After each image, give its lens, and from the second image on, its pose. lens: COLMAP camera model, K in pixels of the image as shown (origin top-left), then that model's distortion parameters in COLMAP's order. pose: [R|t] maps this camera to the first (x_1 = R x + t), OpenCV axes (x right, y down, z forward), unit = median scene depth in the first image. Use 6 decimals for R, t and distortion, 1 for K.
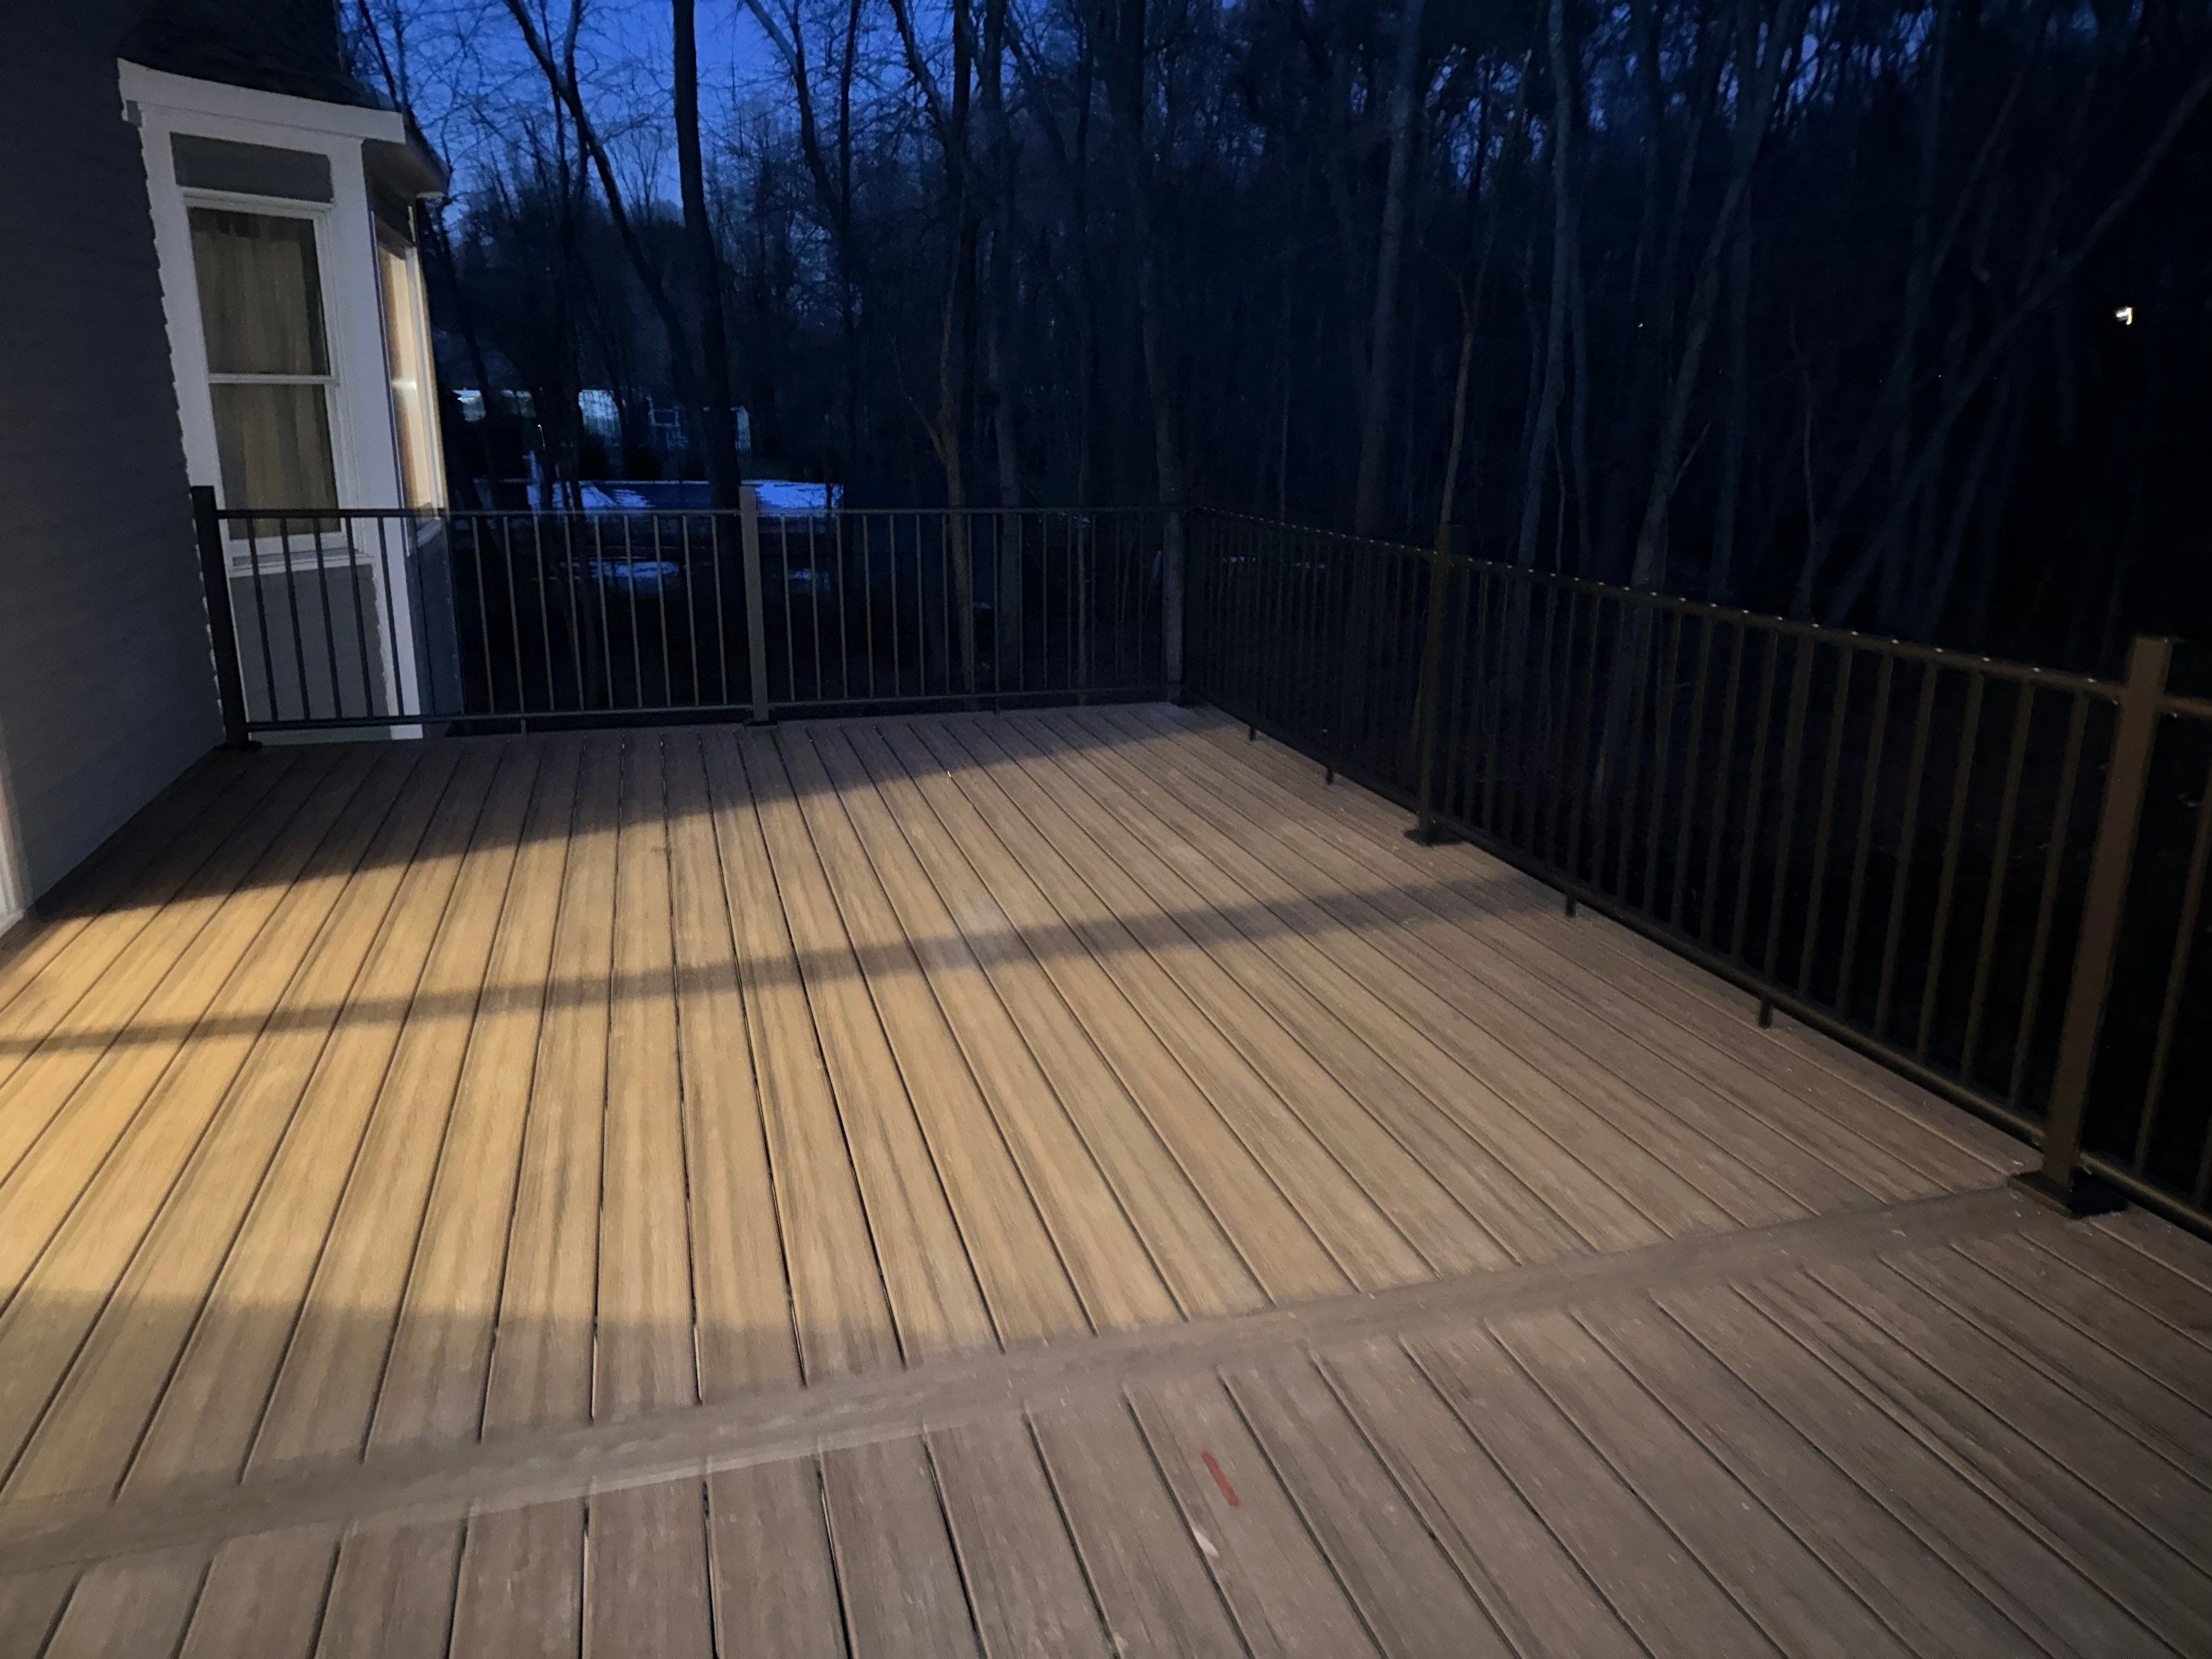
lens RADIAL K [[1553.8, 0, 1100.5], [0, 1553.8, 832.5], [0, 0, 1]] dist [0.027572, -0.032190]
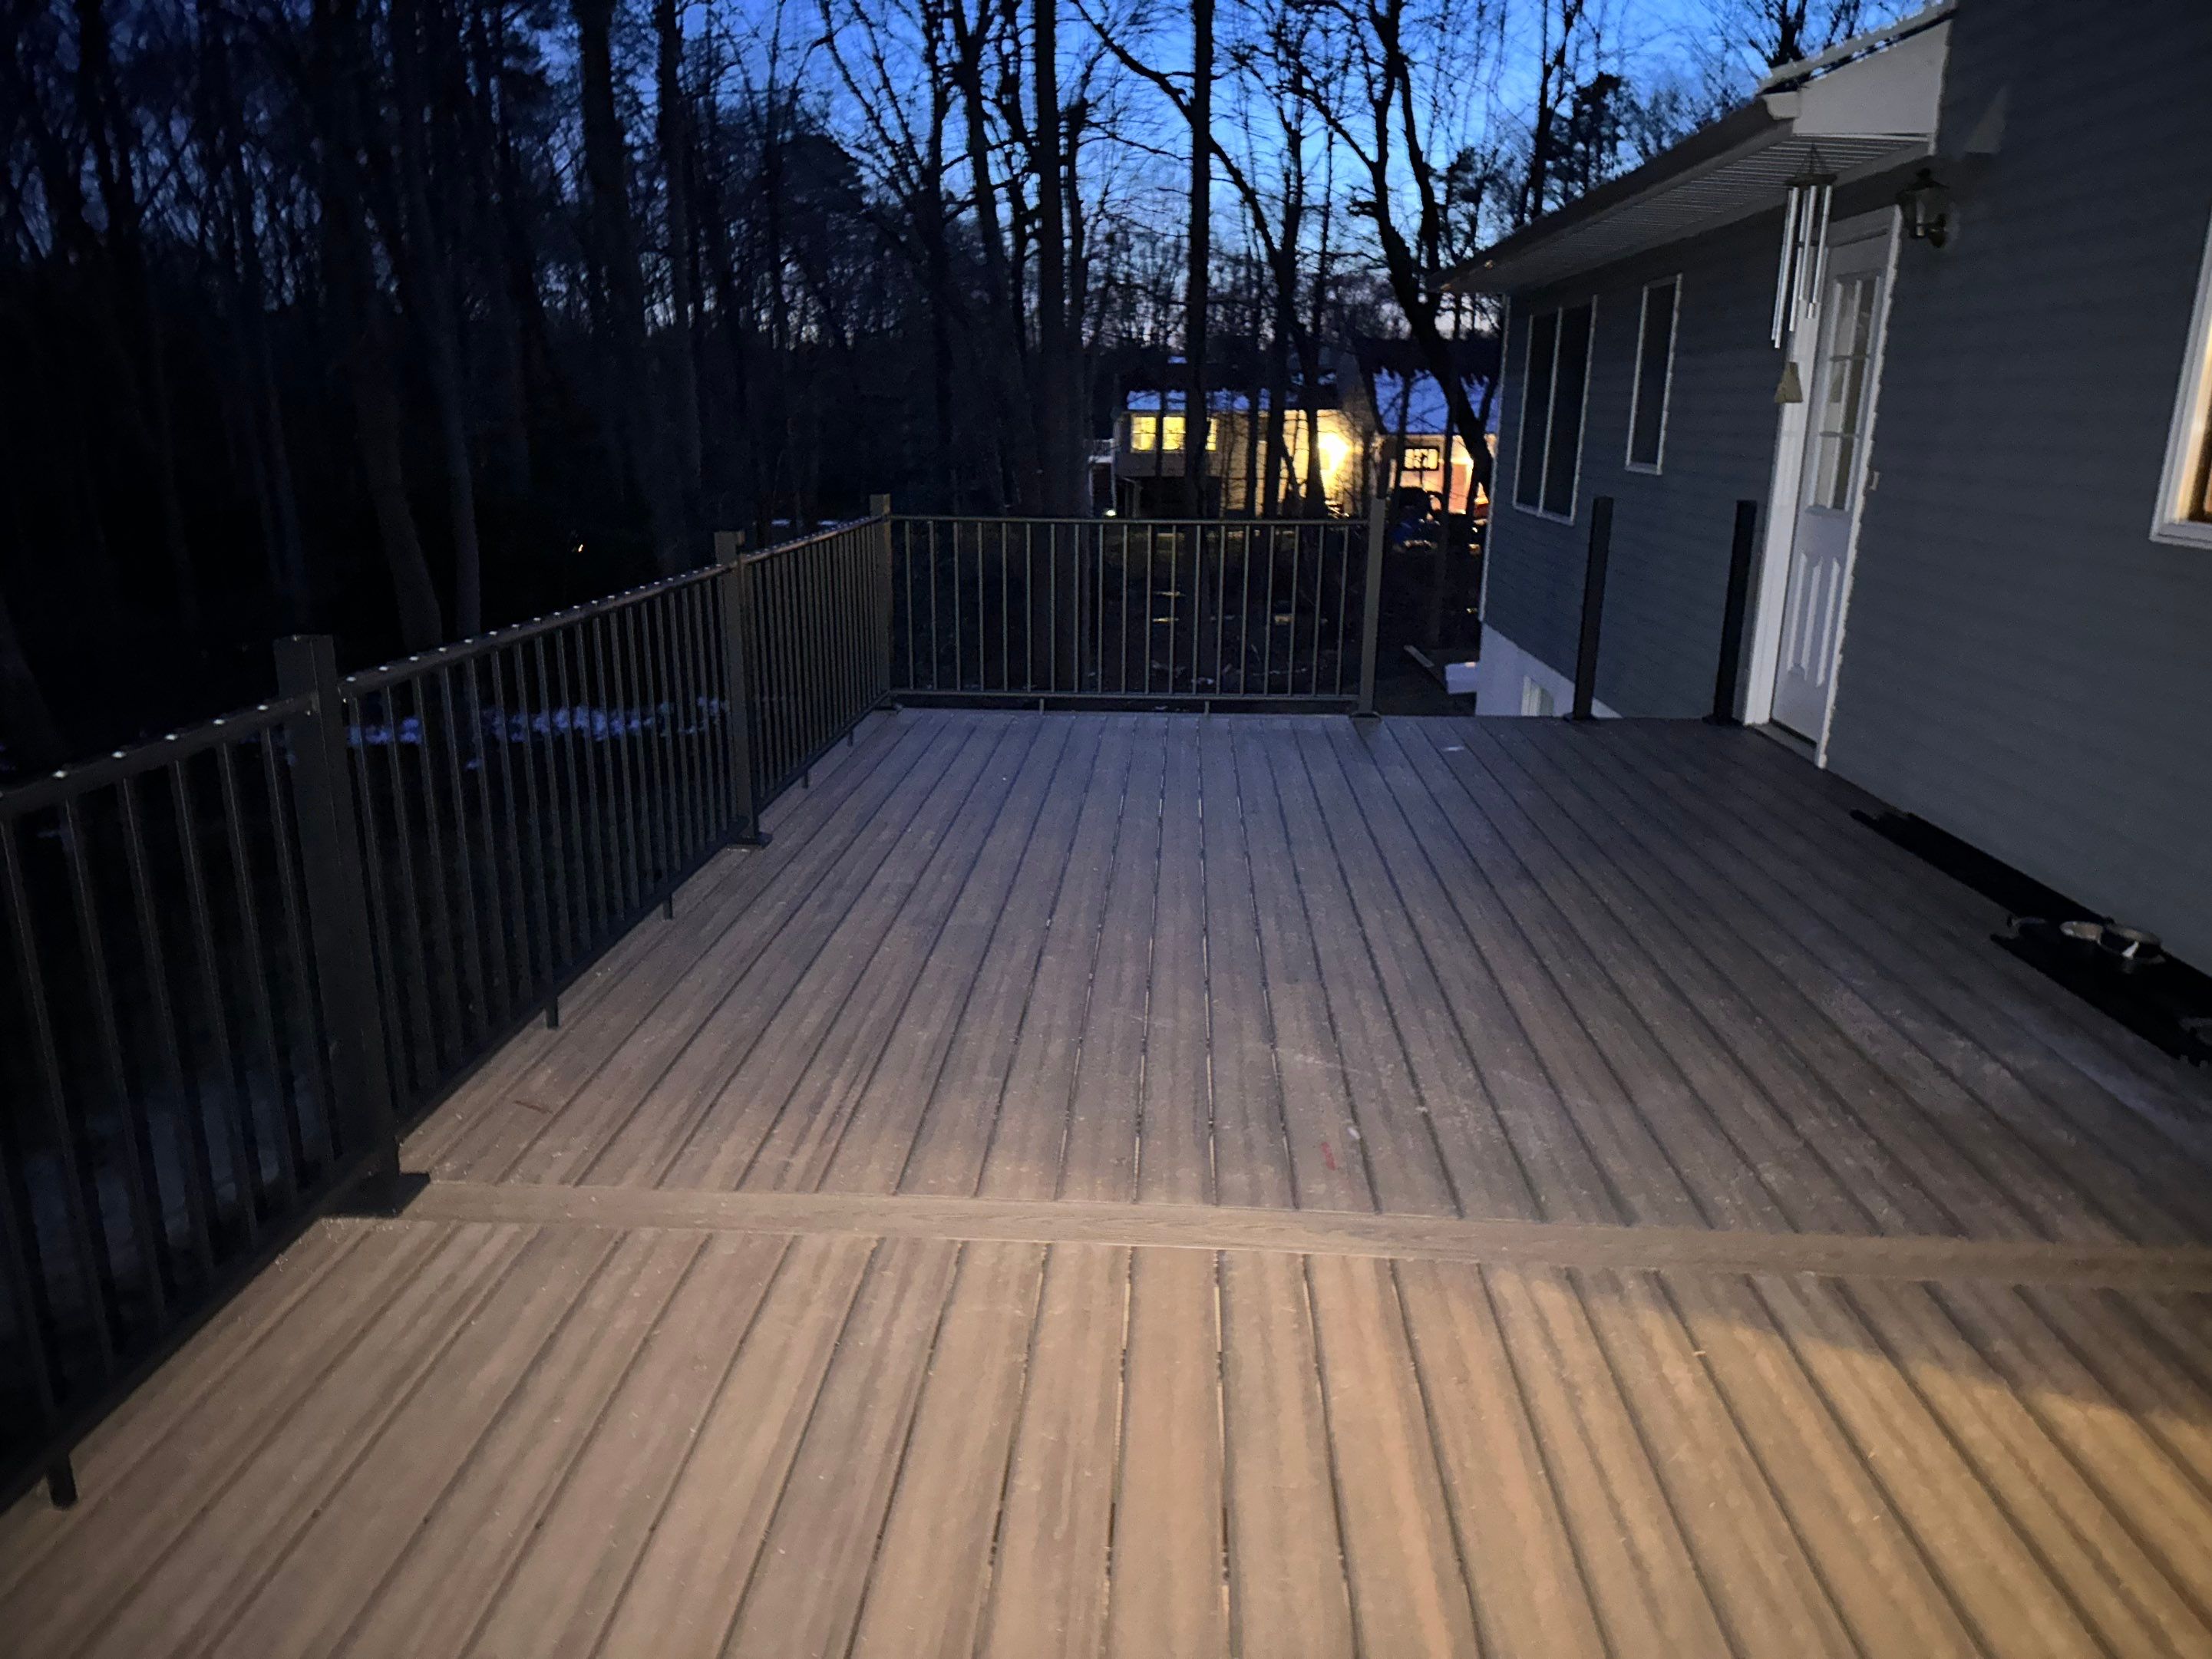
lens RADIAL K [[1553.8, 0, 1099.1], [0, 1553.8, 826.9], [0, 0, 1]] dist [0.027572, -0.032190]
pose [[-0.945937, -0.101652, 0.308010, -0.113079], [0.068866, 0.865026, 0.496978, -0.491445], [-0.316955, 0.491321, -0.811260, 1.744982]]
